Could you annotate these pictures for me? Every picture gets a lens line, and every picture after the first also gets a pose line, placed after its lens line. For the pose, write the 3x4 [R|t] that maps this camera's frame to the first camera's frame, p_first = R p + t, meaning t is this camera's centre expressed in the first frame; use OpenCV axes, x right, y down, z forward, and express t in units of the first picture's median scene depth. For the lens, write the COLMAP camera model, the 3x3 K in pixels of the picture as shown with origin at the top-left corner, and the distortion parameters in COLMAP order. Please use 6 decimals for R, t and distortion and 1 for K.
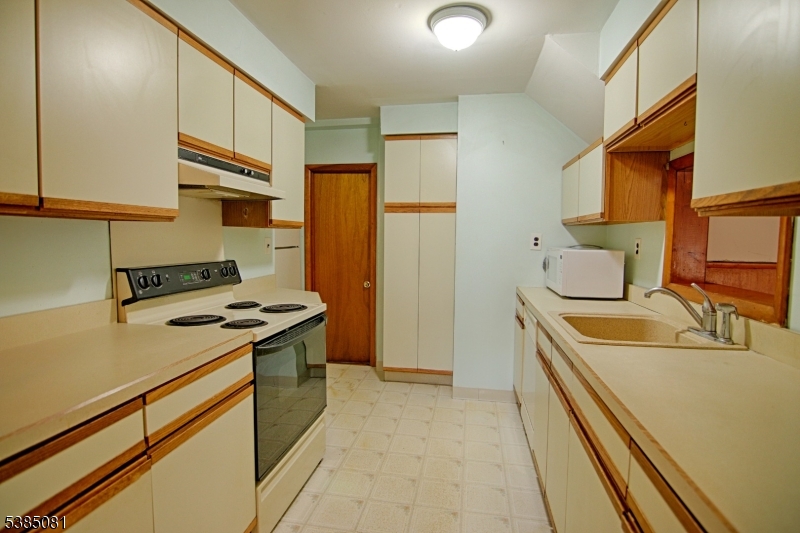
lens RADIAL K [[408.2, 0, 400.6], [0, 408.2, 264.8], [0, 0, 1]] dist [-0.019182, -0.001062]
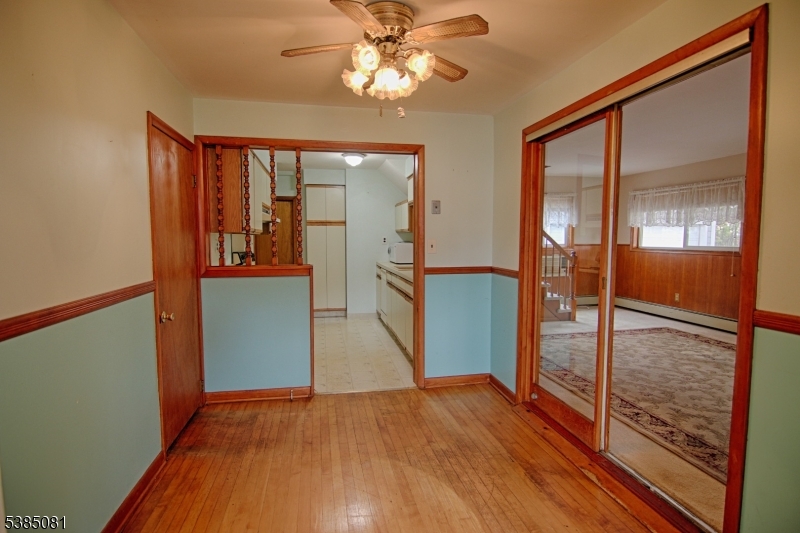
lens RADIAL K [[408.2, 0, 404.1], [0, 408.2, 271.7], [0, 0, 1]] dist [-0.019182, -0.001062]
pose [[0.932925, -0.039495, 0.357897, -0.327704], [0.032925, 0.999159, 0.024434, 0.057213], [-0.358561, -0.011012, 0.933441, -0.986096]]
